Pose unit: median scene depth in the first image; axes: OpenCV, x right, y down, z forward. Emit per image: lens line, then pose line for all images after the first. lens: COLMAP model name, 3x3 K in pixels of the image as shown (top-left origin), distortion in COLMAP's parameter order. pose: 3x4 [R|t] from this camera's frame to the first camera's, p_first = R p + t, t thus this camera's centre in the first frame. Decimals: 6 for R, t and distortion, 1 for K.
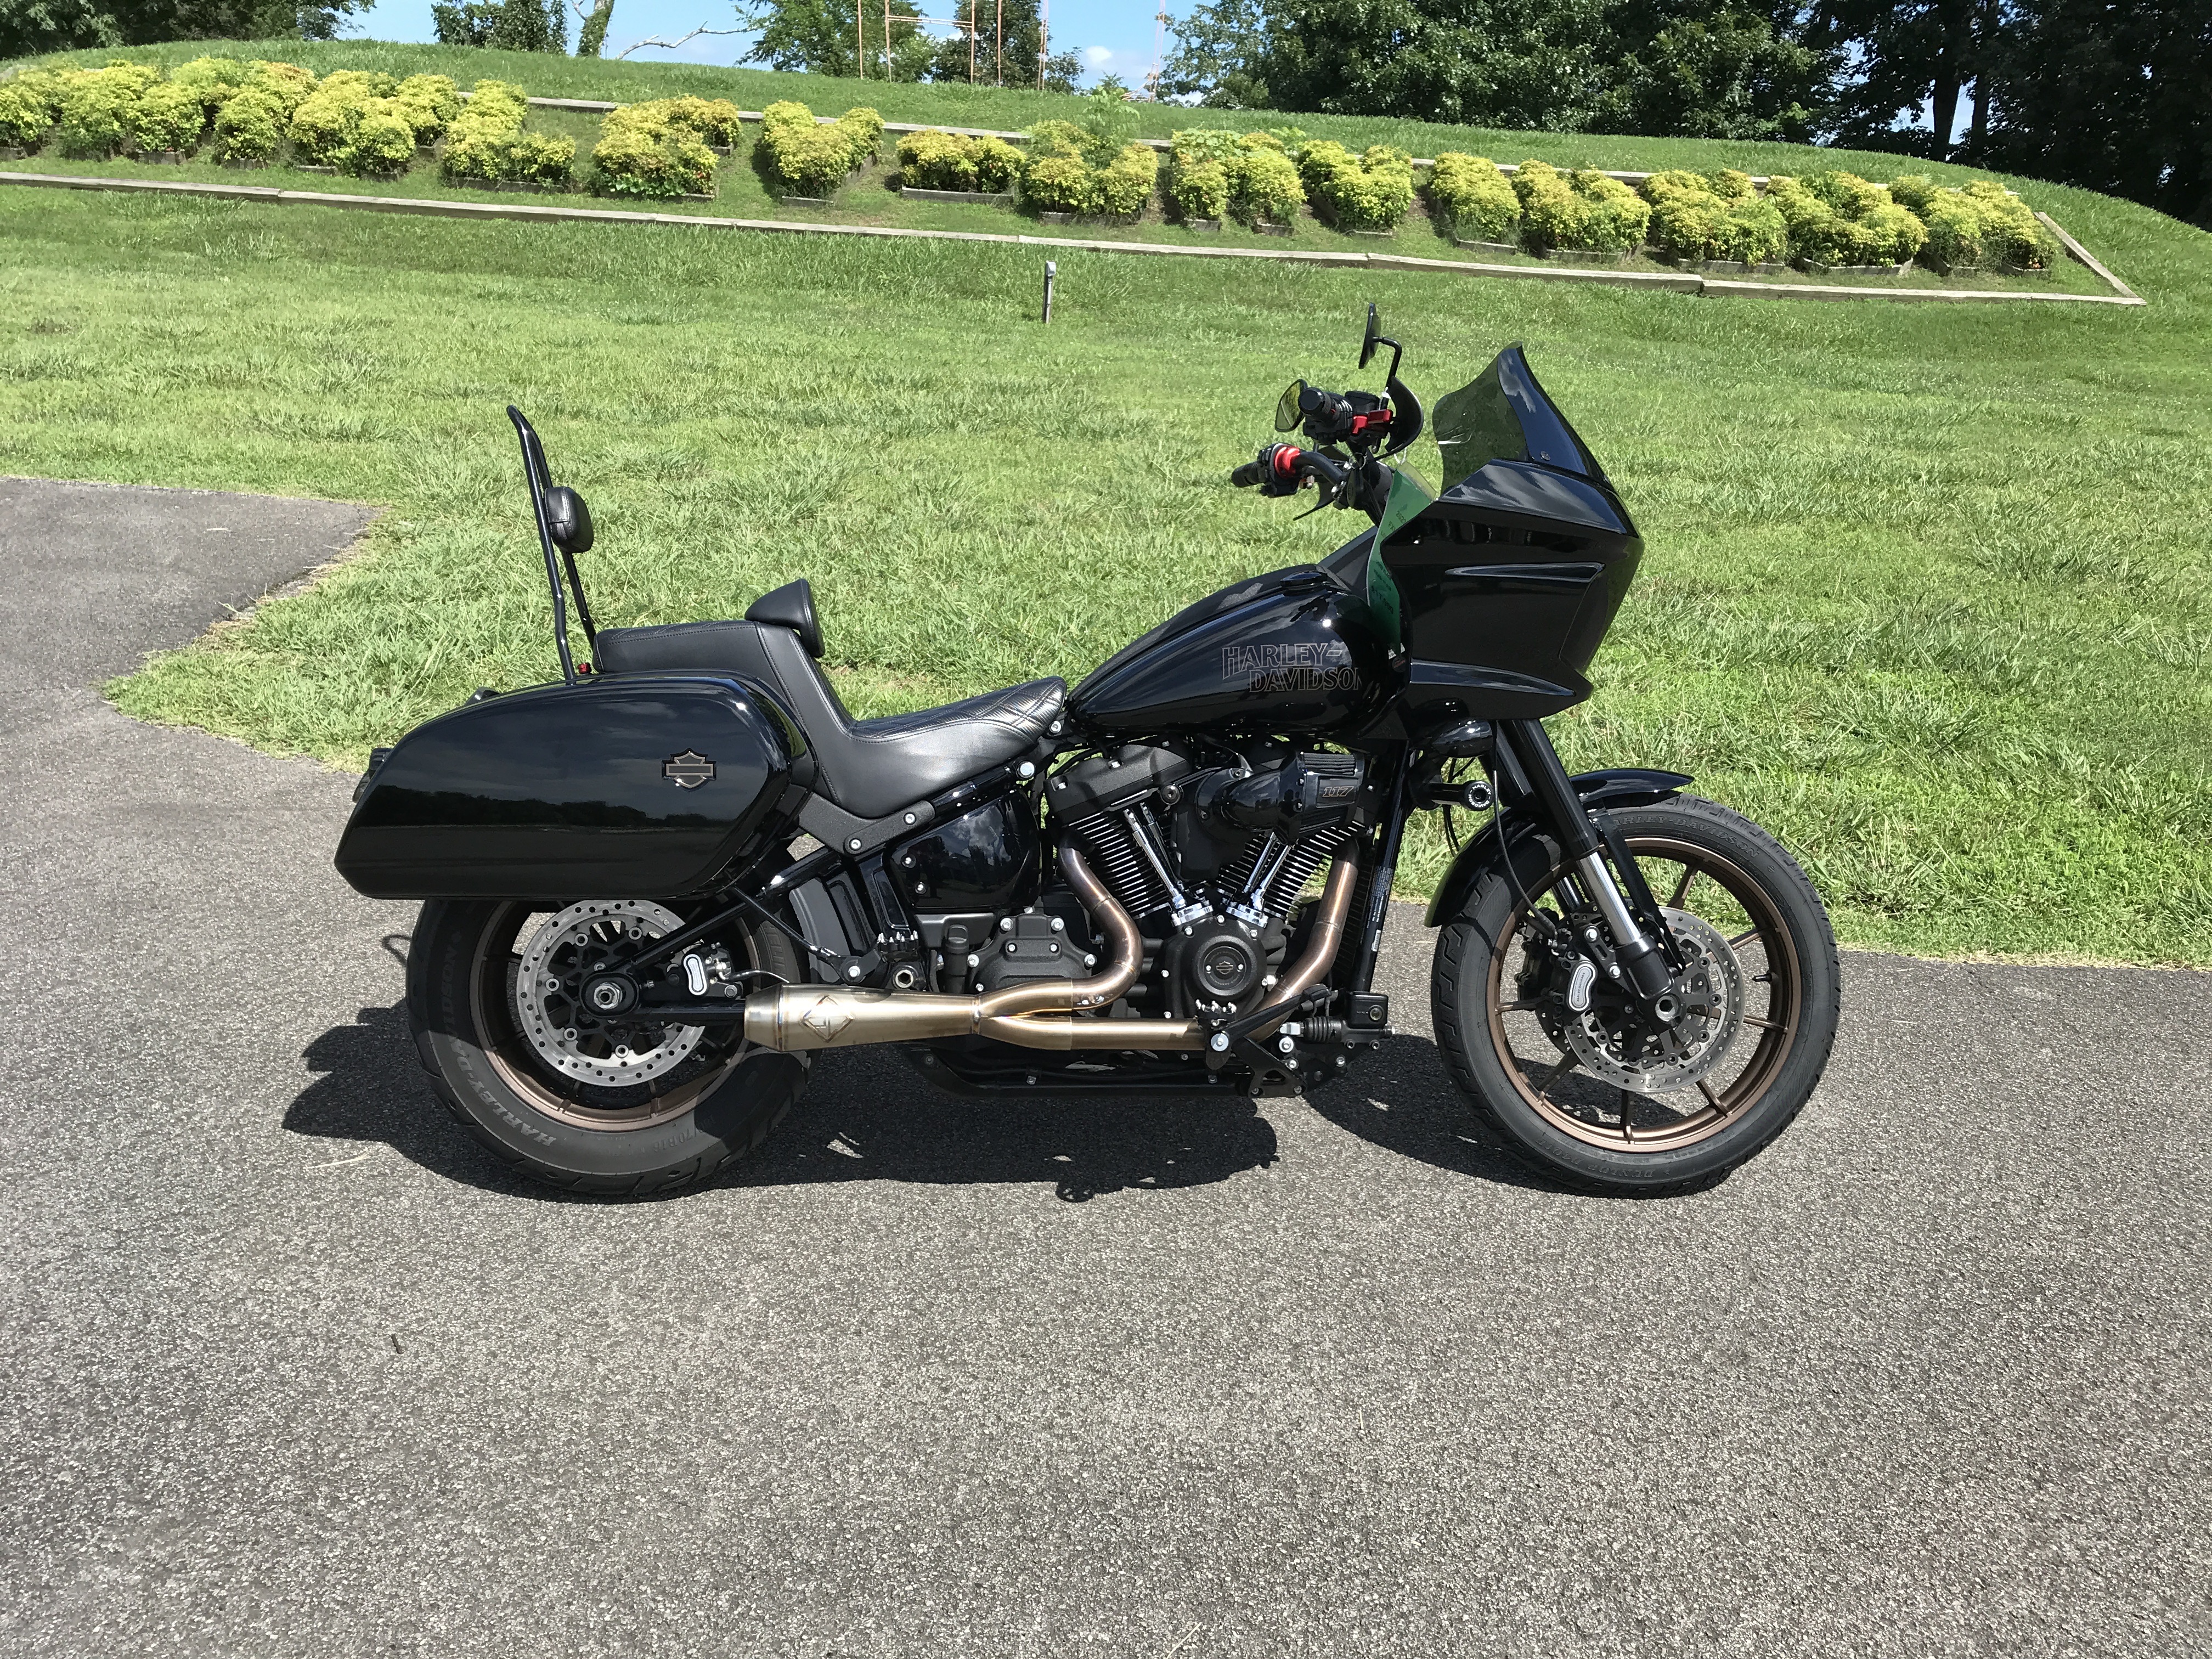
lens RADIAL K [[1815.3, 0, 1095.4], [0, 1815.3, 824.7], [0, 0, 1]] dist [0.011576, 0.013084]
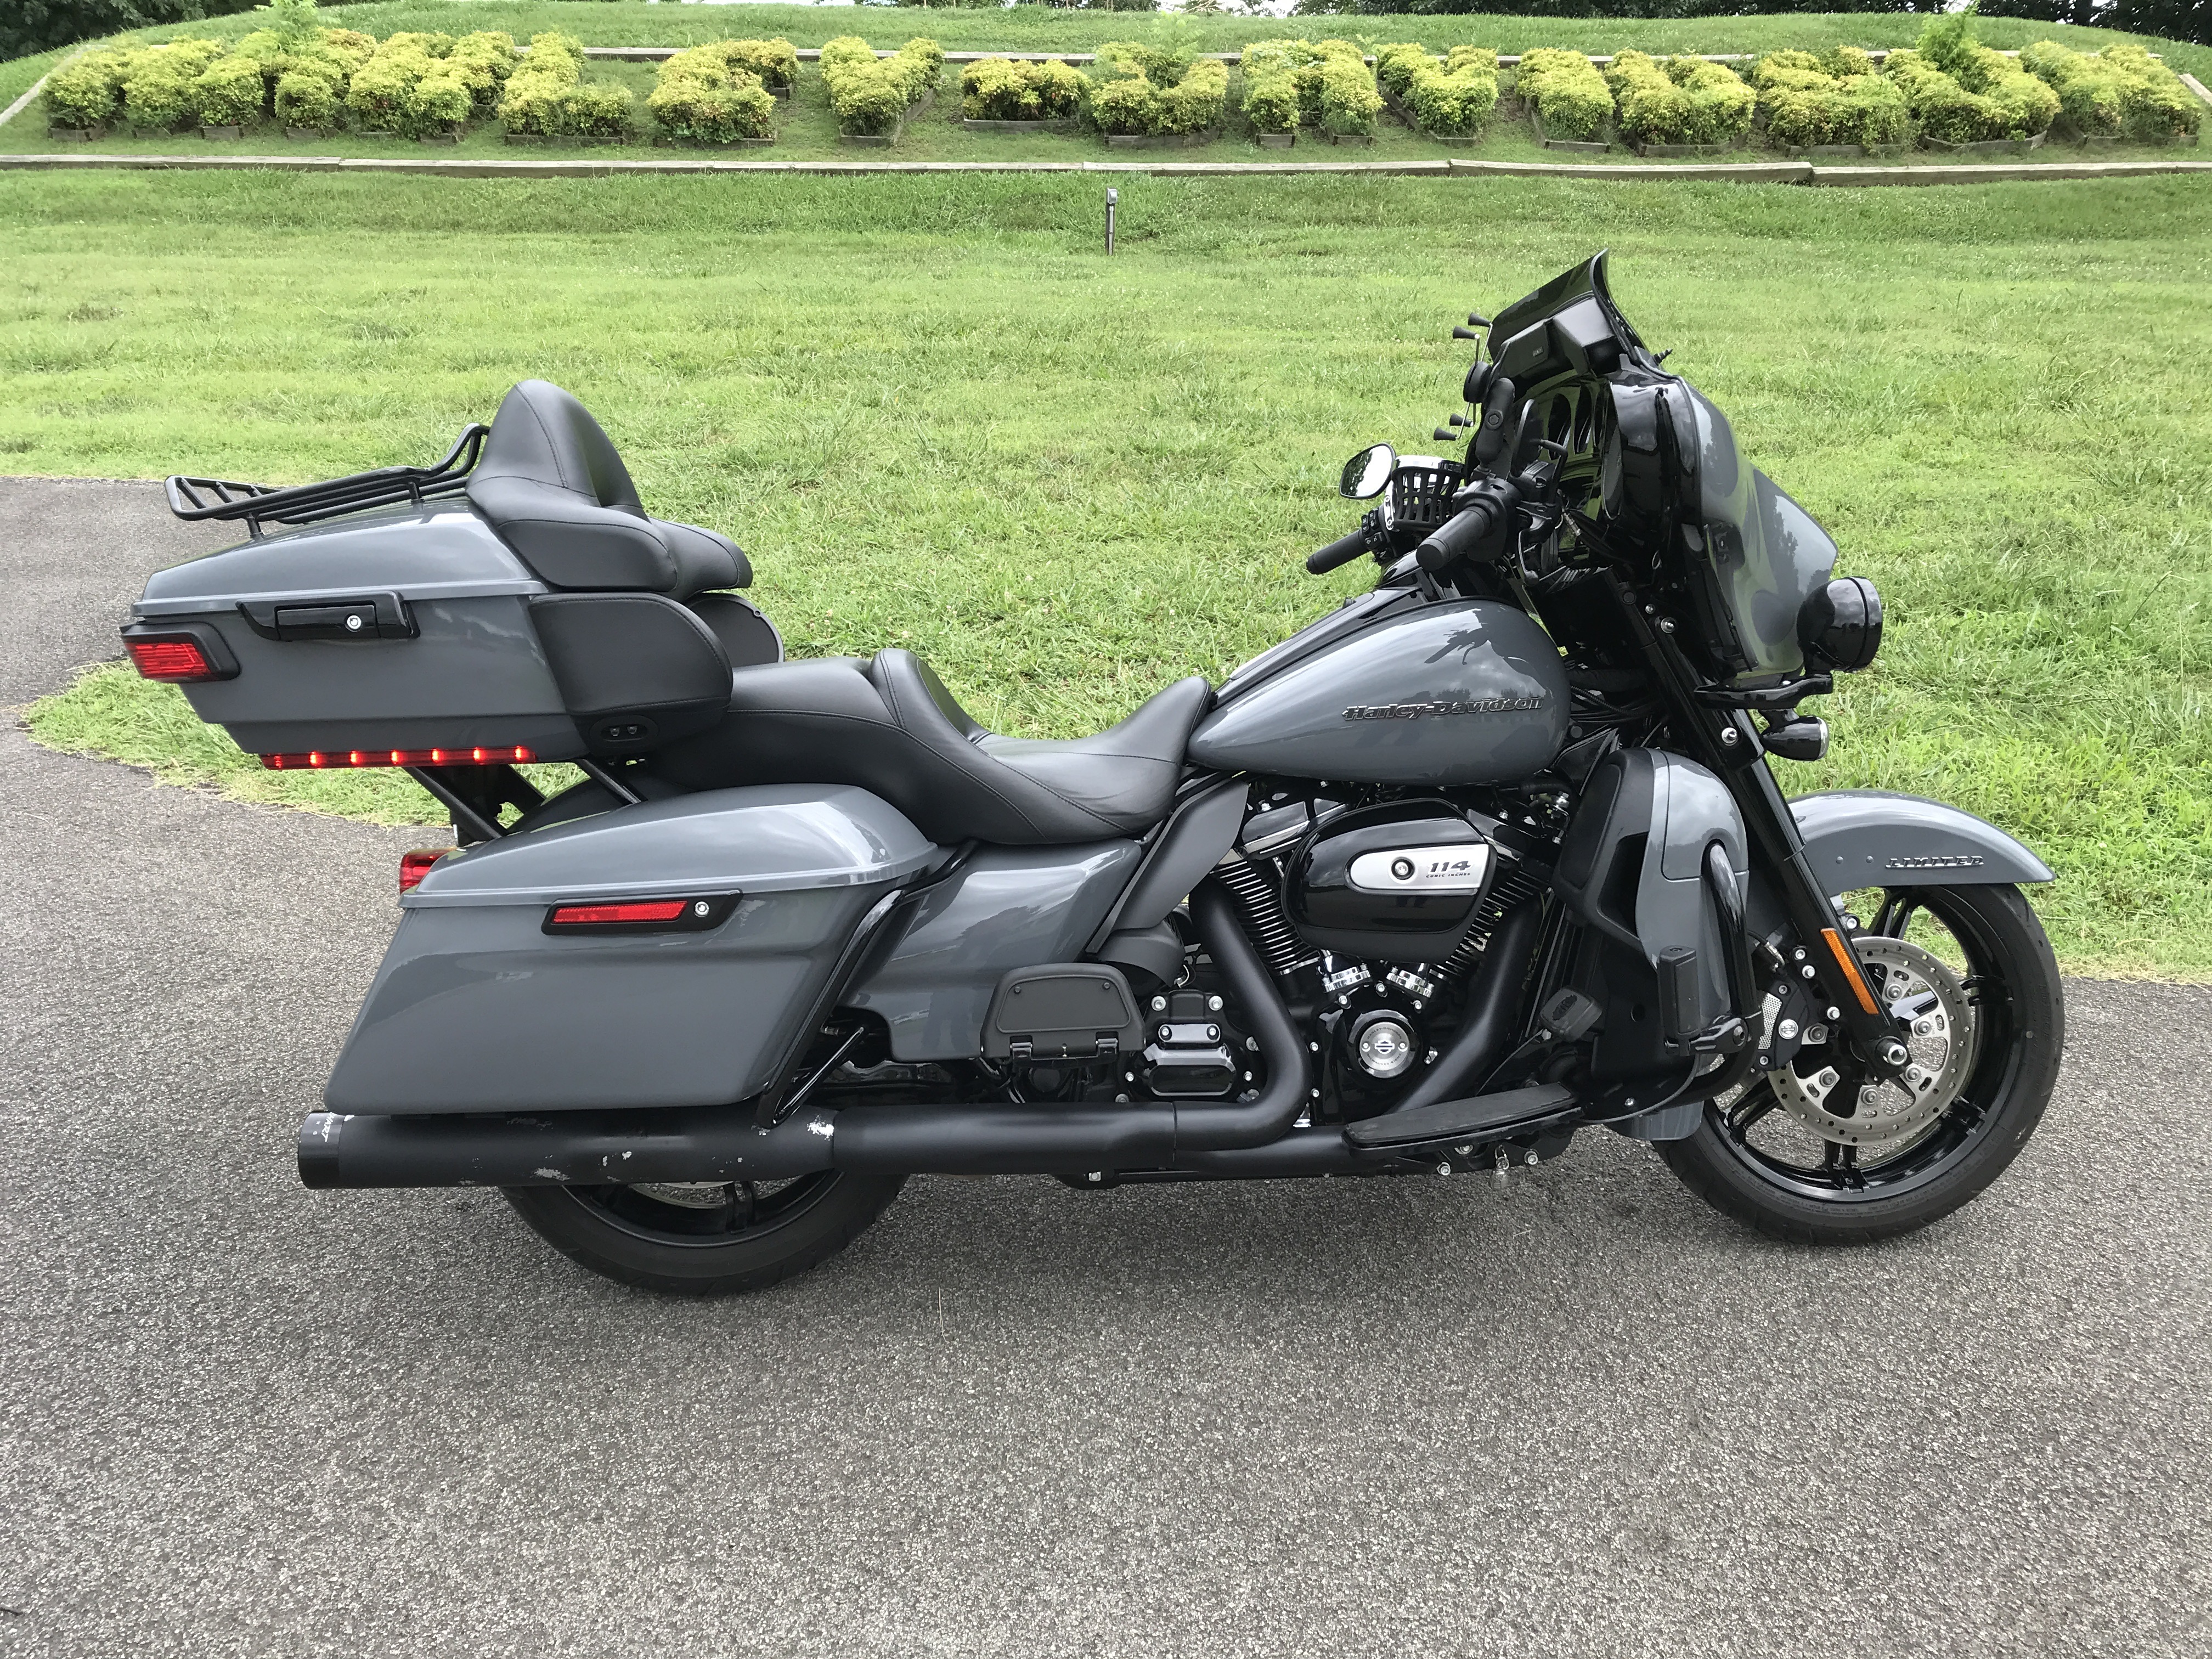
lens RADIAL K [[1815.3, 0, 1095.2], [0, 1815.3, 818.4], [0, 0, 1]] dist [0.011576, 0.013084]
pose [[0.996864, -0.030876, -0.072859, 0.166493], [0.033472, 0.998838, 0.034679, -0.066752], [0.071703, -0.037009, 0.996739, 0.173096]]
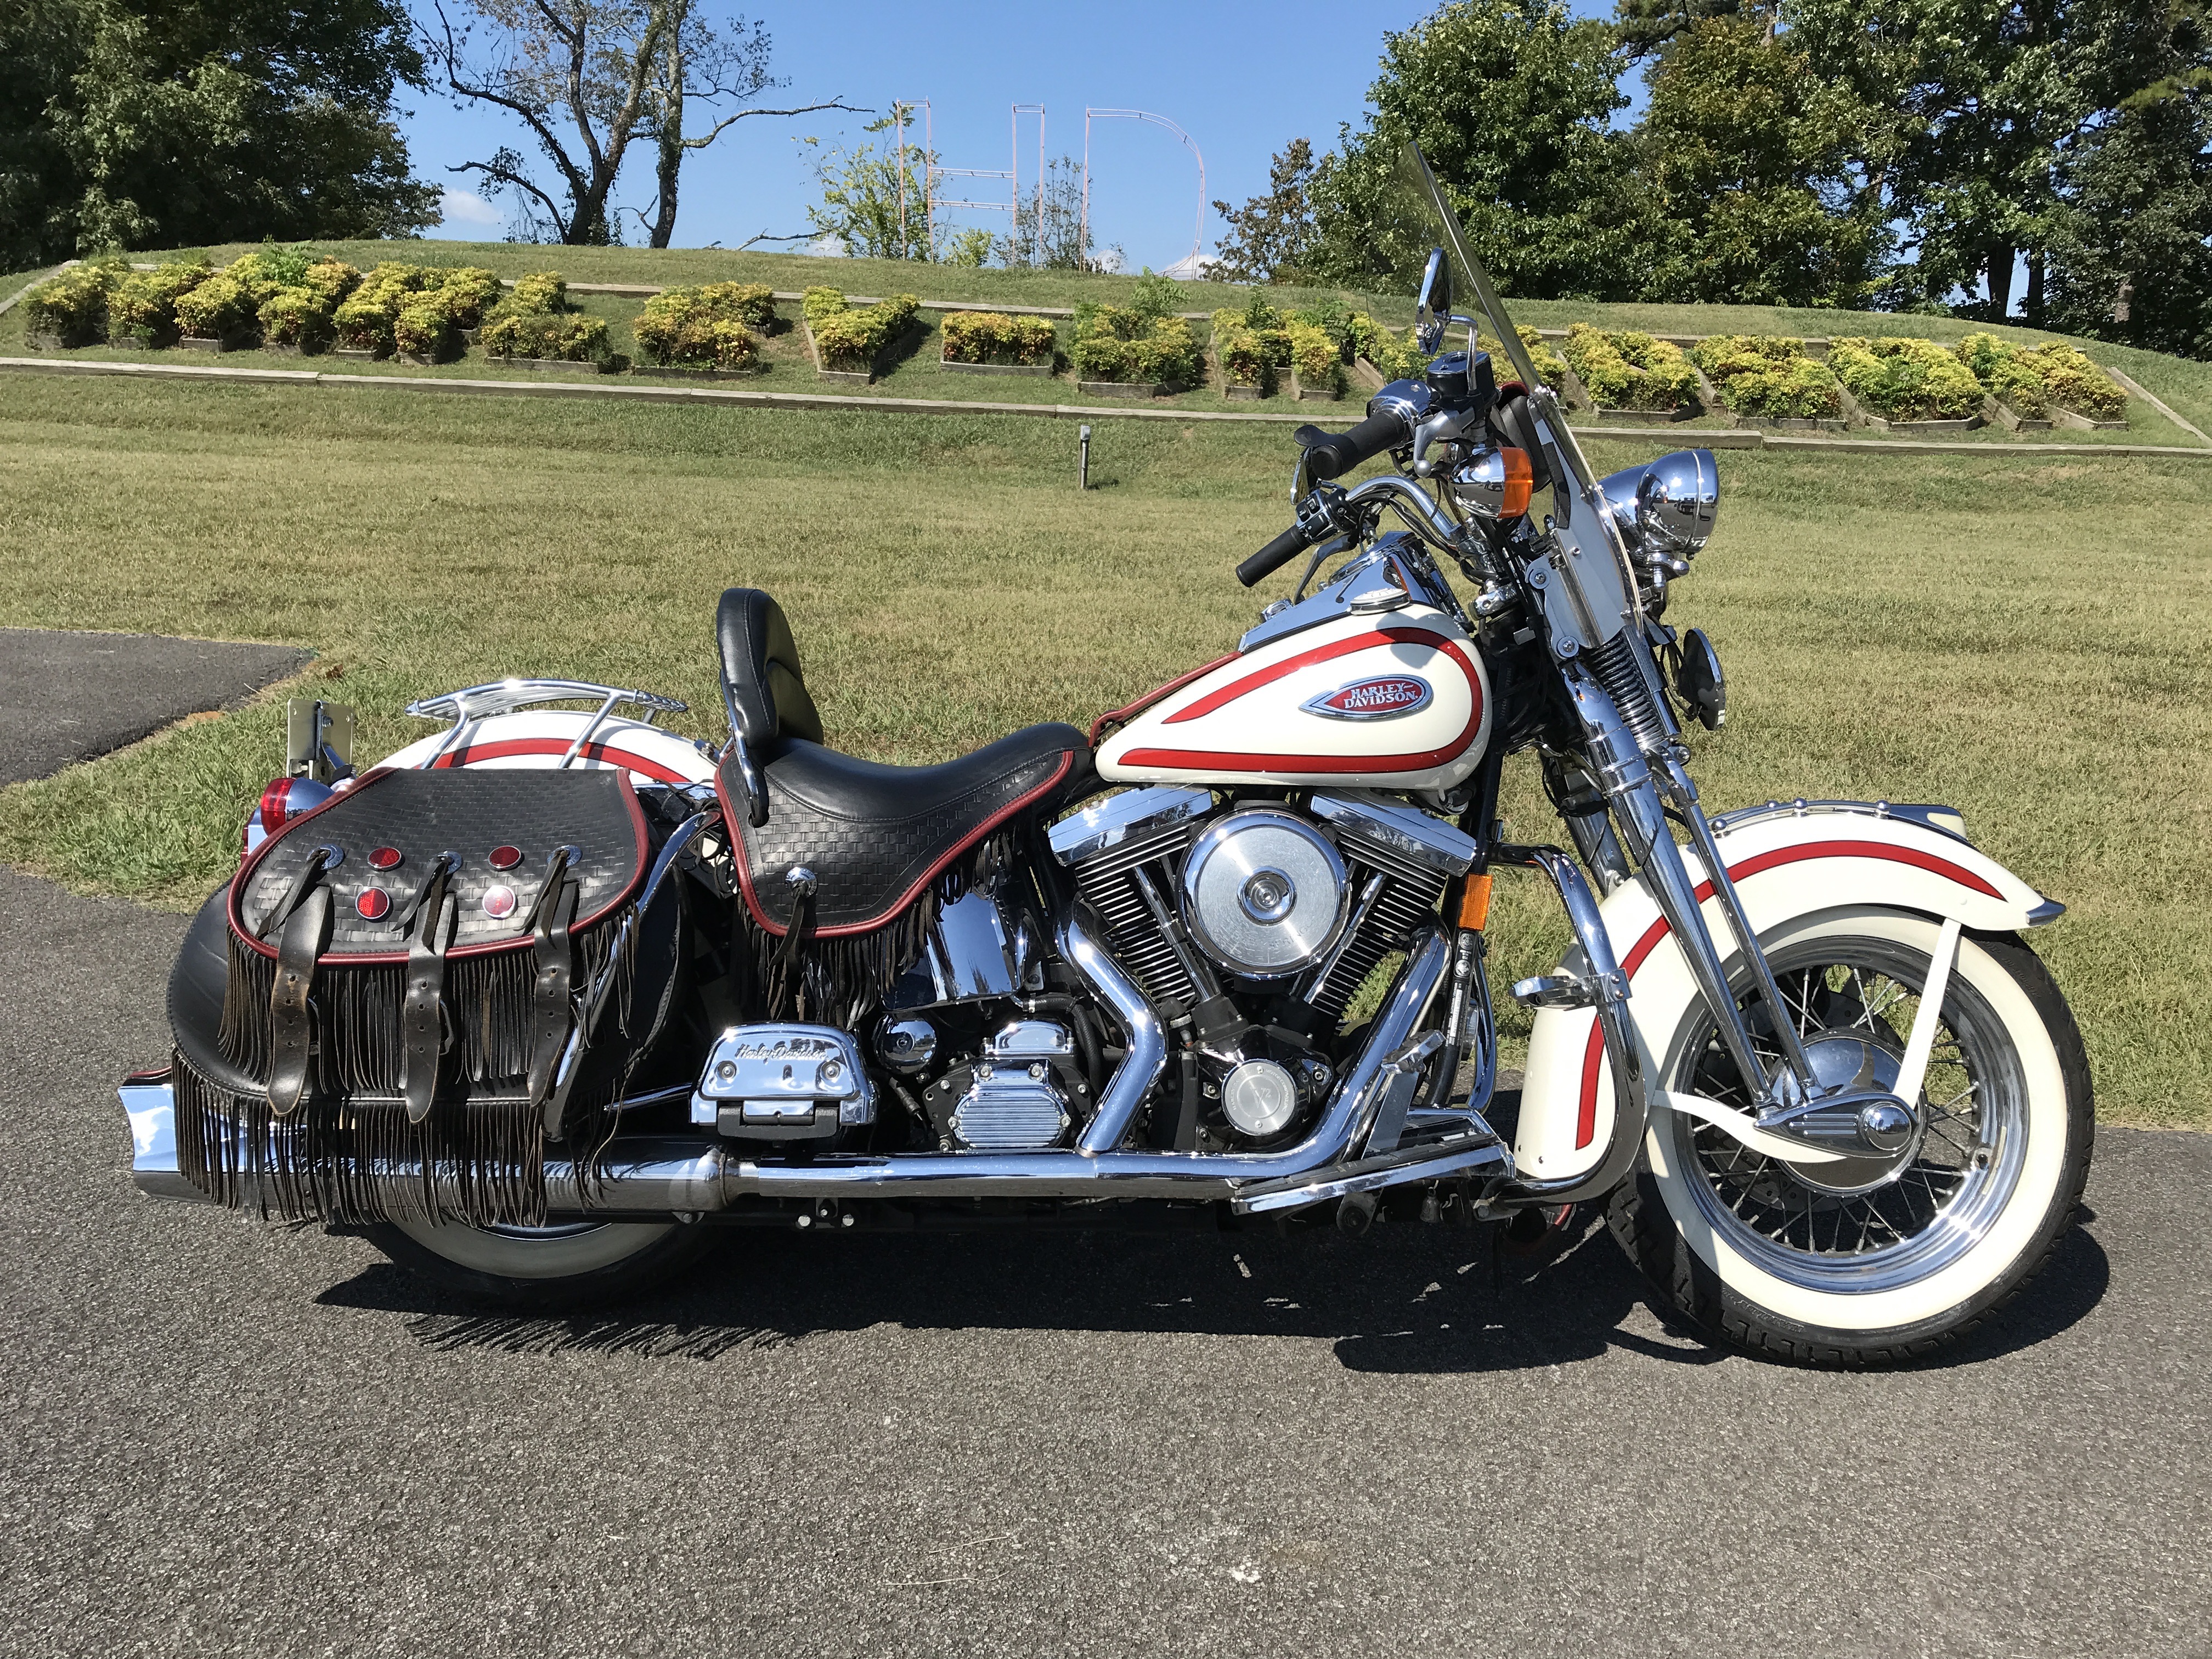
lens RADIAL K [[1815.3, 0, 1095.8], [0, 1815.3, 829.7], [0, 0, 1]] dist [0.011576, 0.013084]
pose [[0.999273, -0.010009, -0.036786, 0.090785], [0.006197, 0.994732, -0.102319, 0.040724], [0.037616, 0.102017, 0.994071, 0.323641]]
